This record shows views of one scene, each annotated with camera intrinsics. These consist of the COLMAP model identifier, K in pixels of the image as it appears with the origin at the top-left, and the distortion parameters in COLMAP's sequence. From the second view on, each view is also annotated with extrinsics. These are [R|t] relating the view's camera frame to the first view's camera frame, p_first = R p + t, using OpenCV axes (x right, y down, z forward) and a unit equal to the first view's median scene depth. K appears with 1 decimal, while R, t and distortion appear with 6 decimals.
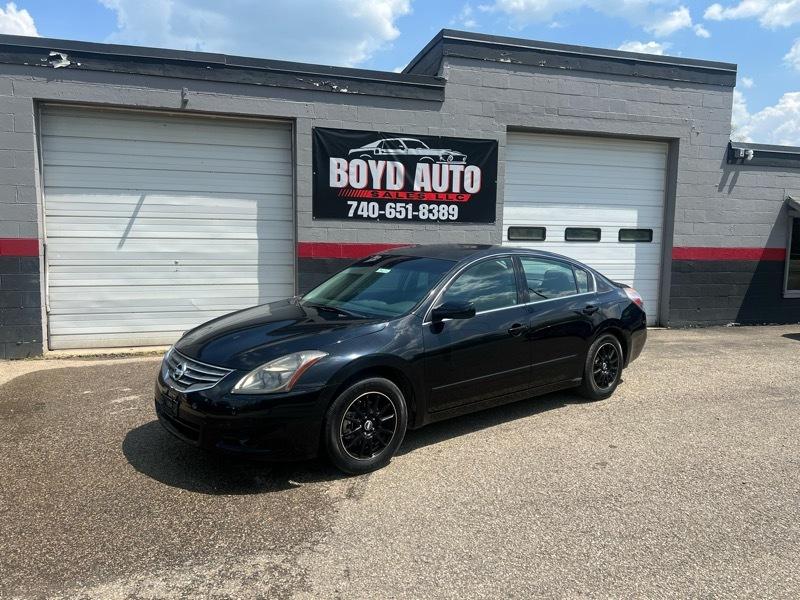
lens RADIAL K [[596.5, 0, 402.4], [0, 596.5, 312.2], [0, 0, 1]] dist [0.040341, -0.047933]
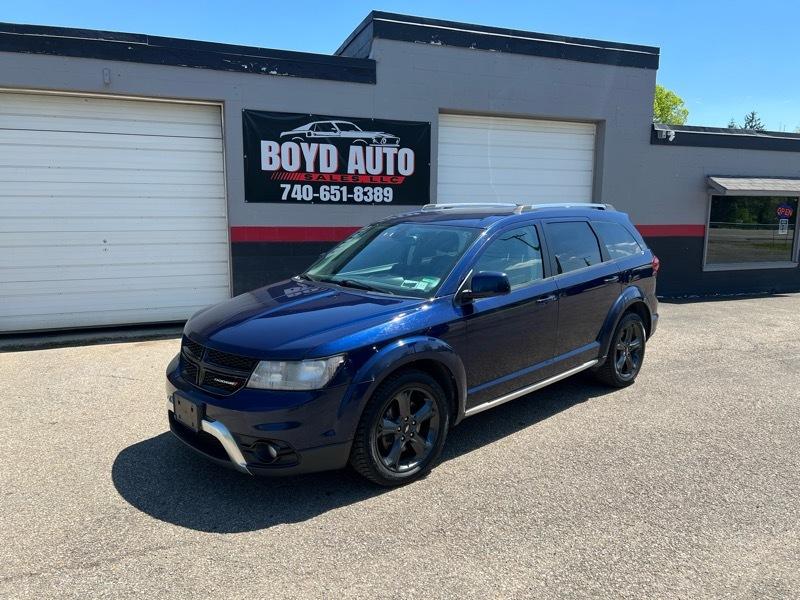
lens RADIAL K [[596.5, 0, 410.5], [0, 596.5, 304.1], [0, 0, 1]] dist [0.040341, -0.047933]
pose [[0.996522, -0.021690, 0.080460, 0.038815], [0.018964, 0.999225, 0.034499, -0.015995], [-0.081146, -0.032854, 0.996161, -0.019494]]
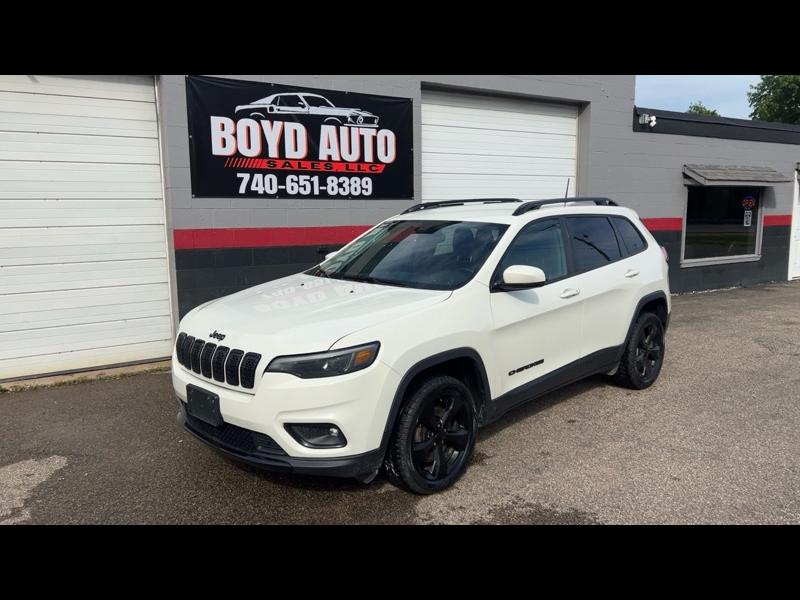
lens RADIAL K [[624.0, 0, 402.4], [0, 624.0, 304.6], [0, 0, 1]] dist [0.043695, -0.037988]
pose [[0.960949, -0.065459, 0.268872, -0.113457], [0.058700, 0.997726, 0.033113, -0.030584], [-0.270428, -0.016037, 0.962607, 0.158315]]
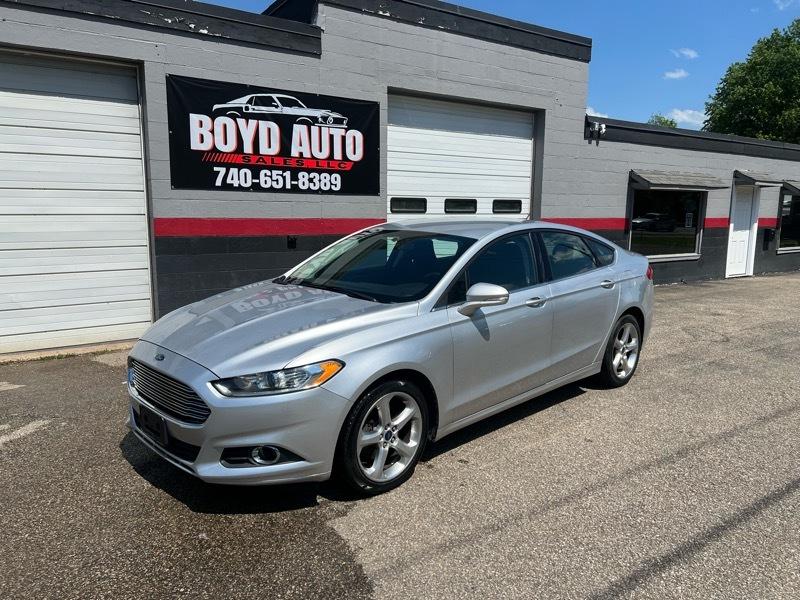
lens RADIAL K [[596.5, 0, 402.7], [0, 596.5, 305.5], [0, 0, 1]] dist [0.040341, -0.047933]
pose [[0.951744, -0.054683, 0.301982, -0.102474], [0.042463, 0.997997, 0.046890, -0.020984], [-0.303942, -0.031804, 0.952160, 0.115612]]
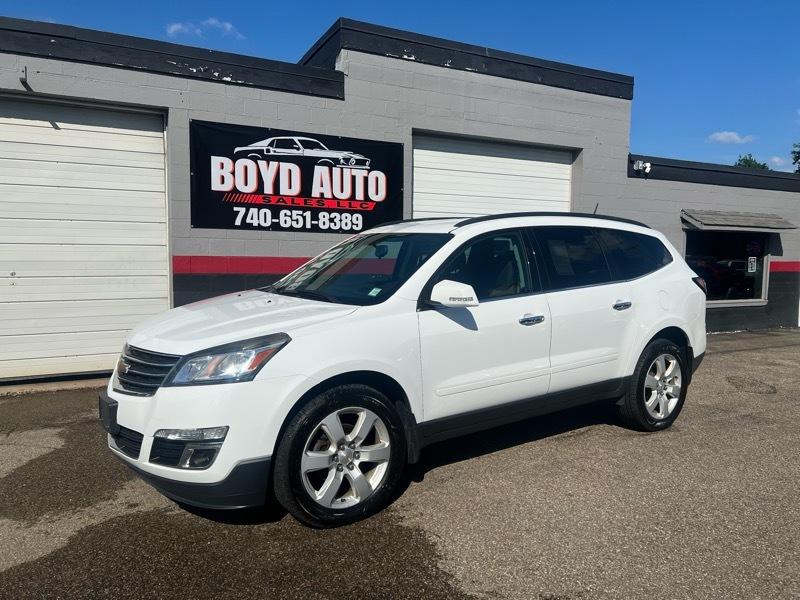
lens RADIAL K [[596.5, 0, 408.8], [0, 596.5, 308.0], [0, 0, 1]] dist [0.040341, -0.047933]
pose [[0.981699, -0.020871, 0.189295, -0.011070], [0.027341, 0.999126, -0.031632, -0.007908], [-0.188469, 0.036228, 0.981411, 0.115396]]
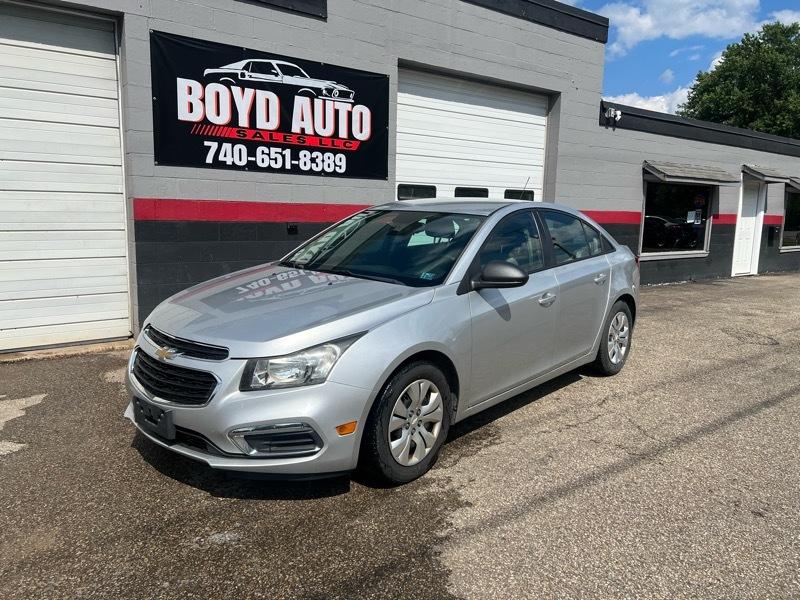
lens RADIAL K [[596.5, 0, 399.3], [0, 596.5, 297.8], [0, 0, 1]] dist [0.040341, -0.047933]
pose [[0.937556, -0.044829, 0.344933, -0.127070], [0.034018, 0.998724, 0.037336, -0.015974], [-0.346166, -0.023271, 0.937884, 0.230995]]
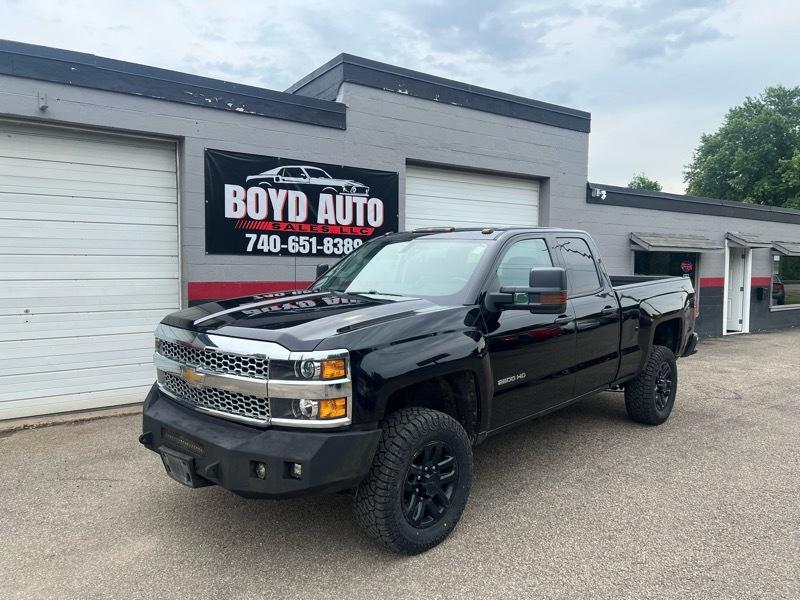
lens RADIAL K [[596.5, 0, 402.2], [0, 596.5, 305.9], [0, 0, 1]] dist [0.040341, -0.047933]
pose [[0.945638, -0.029687, 0.323863, -0.159335], [0.047082, 0.997831, -0.046007, -0.029179], [-0.321795, 0.058754, 0.944985, 0.103347]]
